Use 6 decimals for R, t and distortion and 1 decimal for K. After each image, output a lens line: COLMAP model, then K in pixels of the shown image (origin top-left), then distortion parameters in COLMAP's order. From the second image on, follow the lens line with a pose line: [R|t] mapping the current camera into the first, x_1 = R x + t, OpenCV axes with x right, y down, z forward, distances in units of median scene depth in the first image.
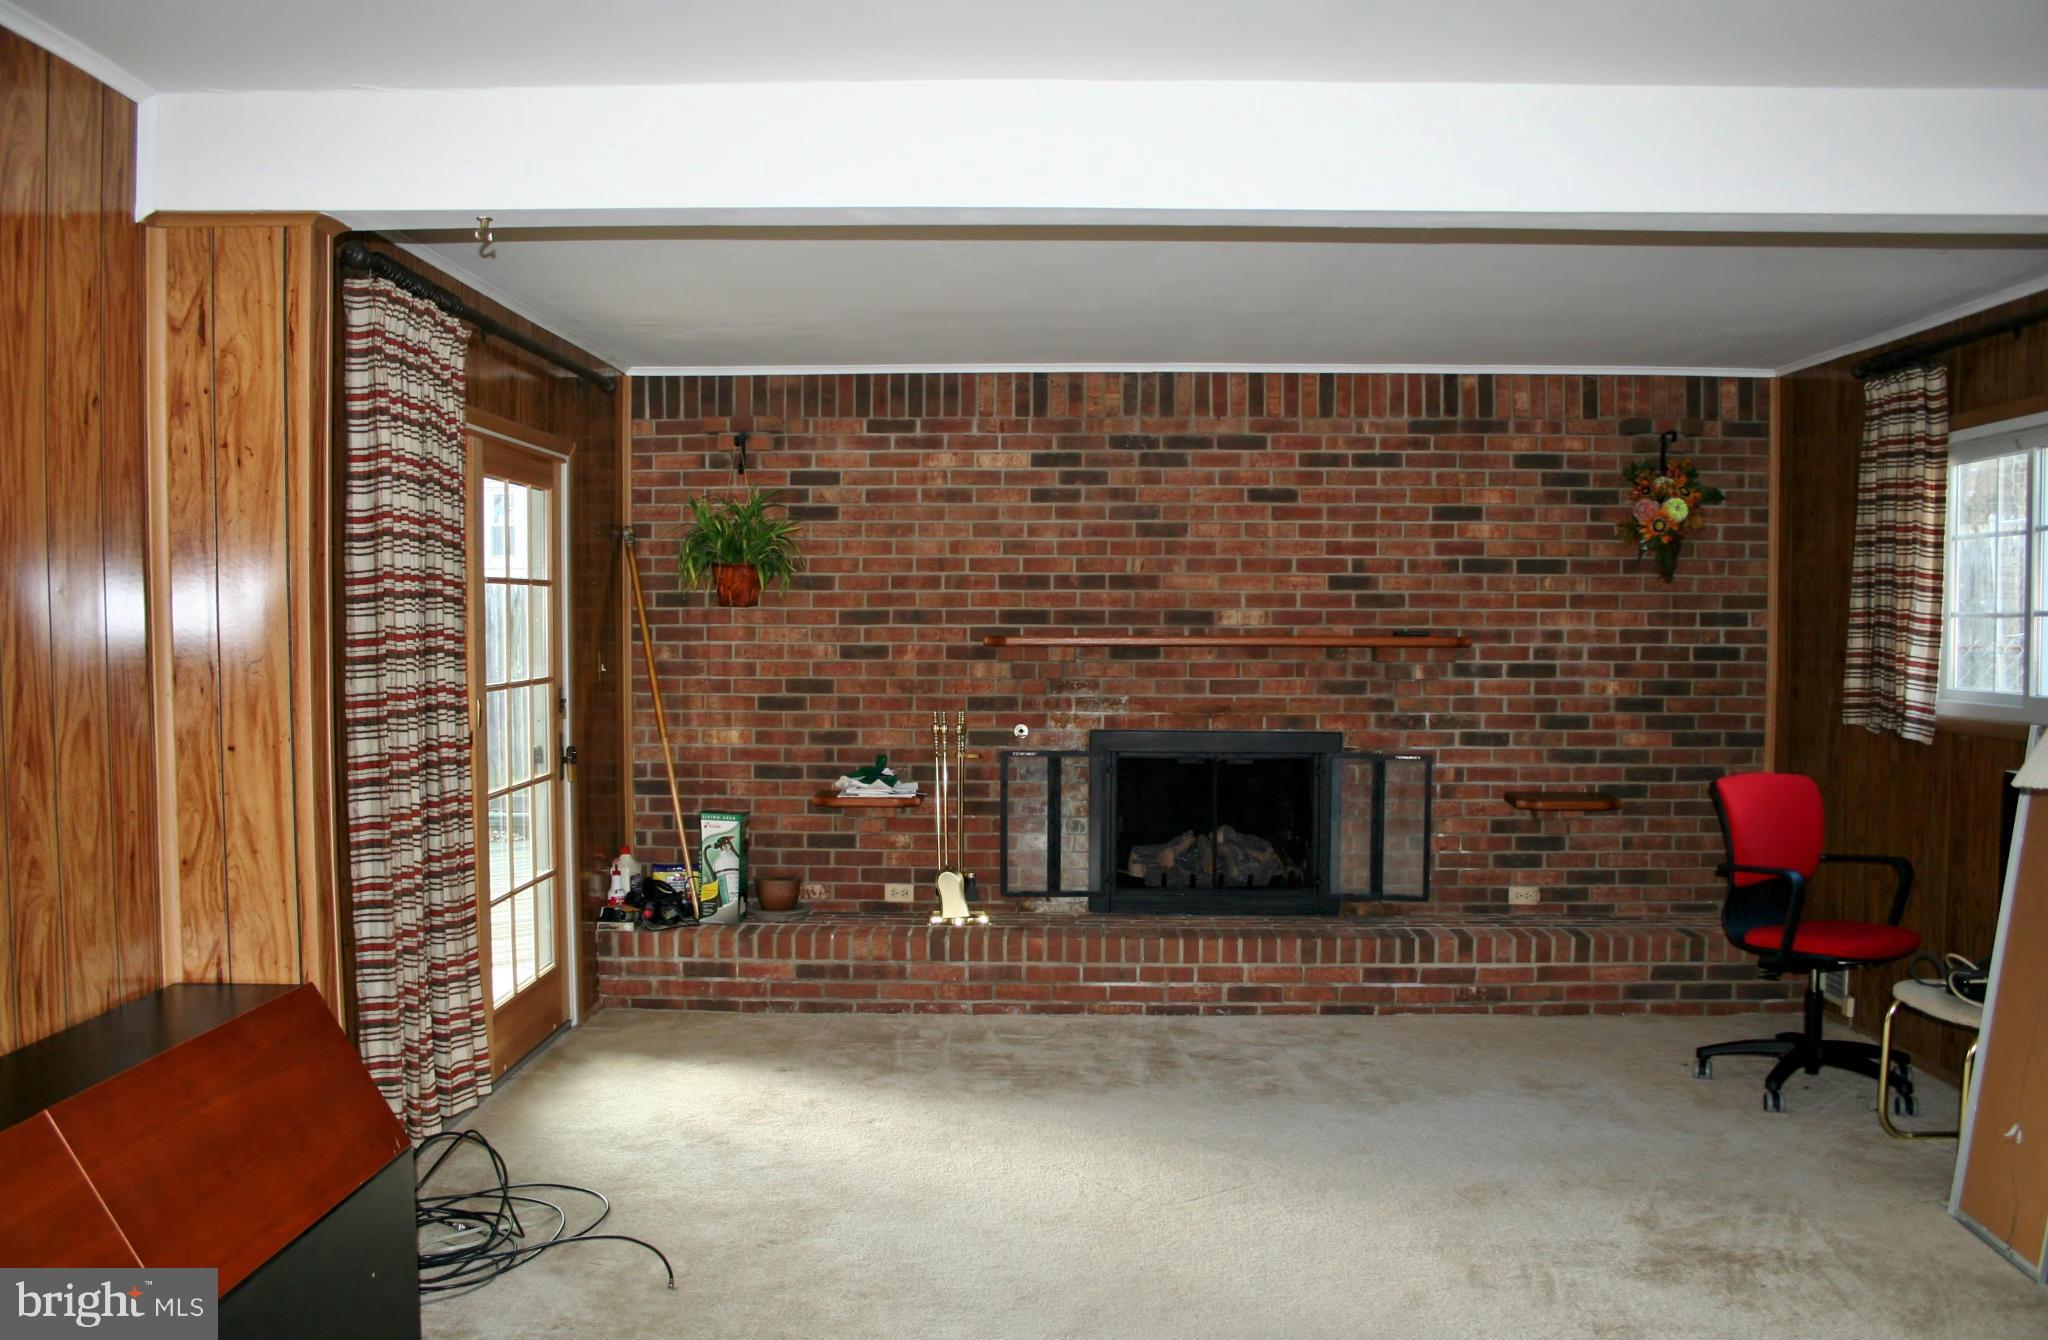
lens RADIAL K [[1735.6, 0, 1024.0], [0, 1735.6, 670.0], [0, 0, 1]] dist [-0.142840, 0.124766]
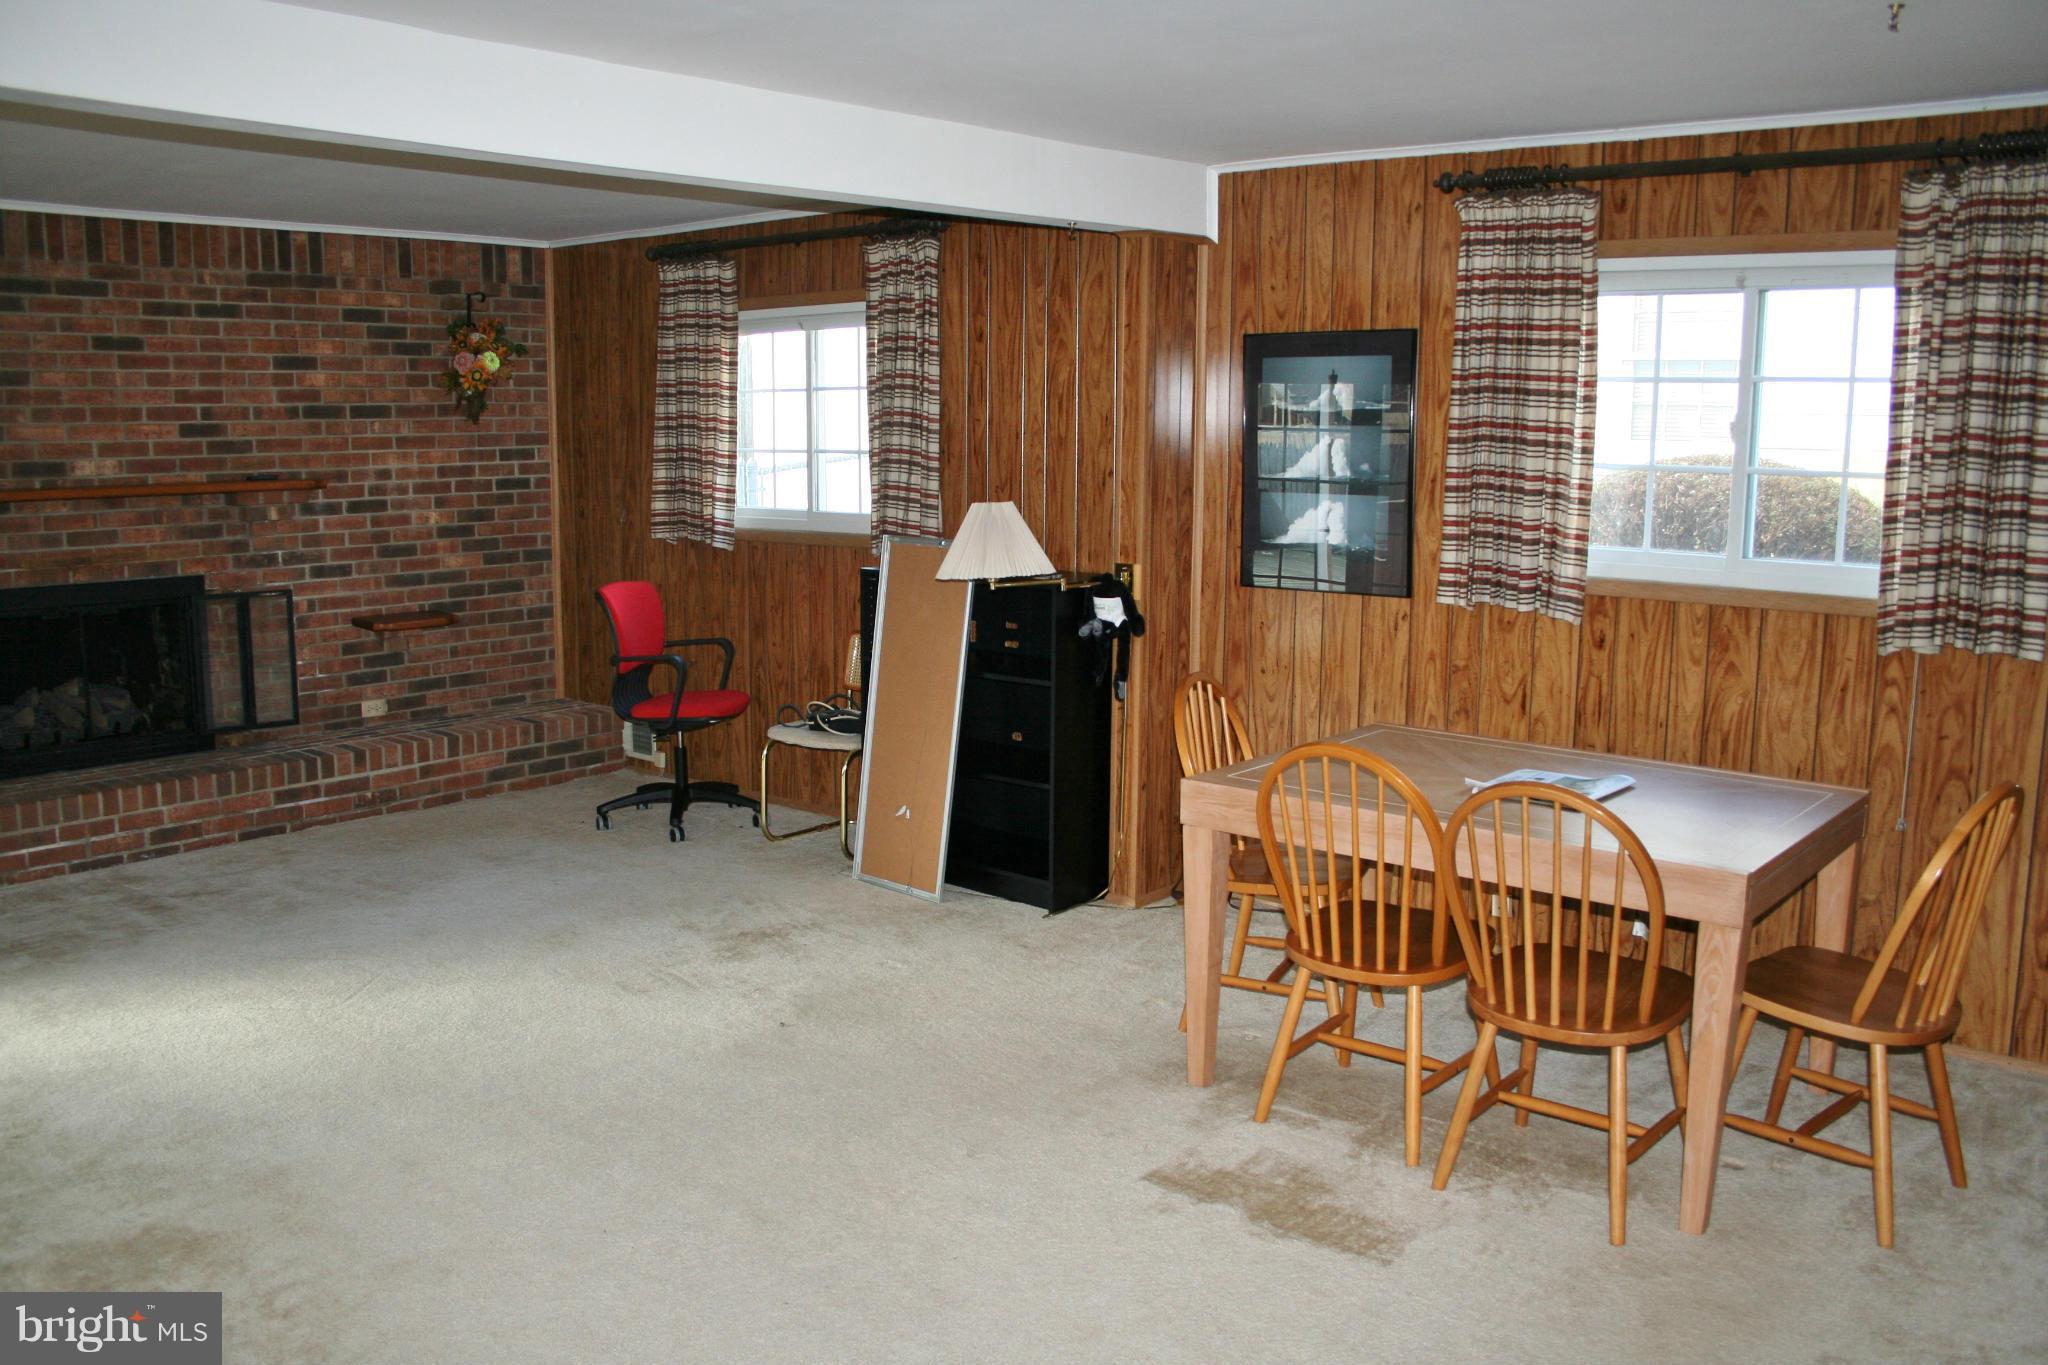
lens RADIAL K [[1709.1, 0, 1024.0], [0, 1709.1, 682.5], [0, 0, 1]] dist [-0.144157, 0.134911]
pose [[0.637353, -0.122606, 0.760755, -0.272543], [0.027427, 0.990245, 0.136614, -0.023268], [-0.770083, -0.066206, 0.634498, -0.021137]]
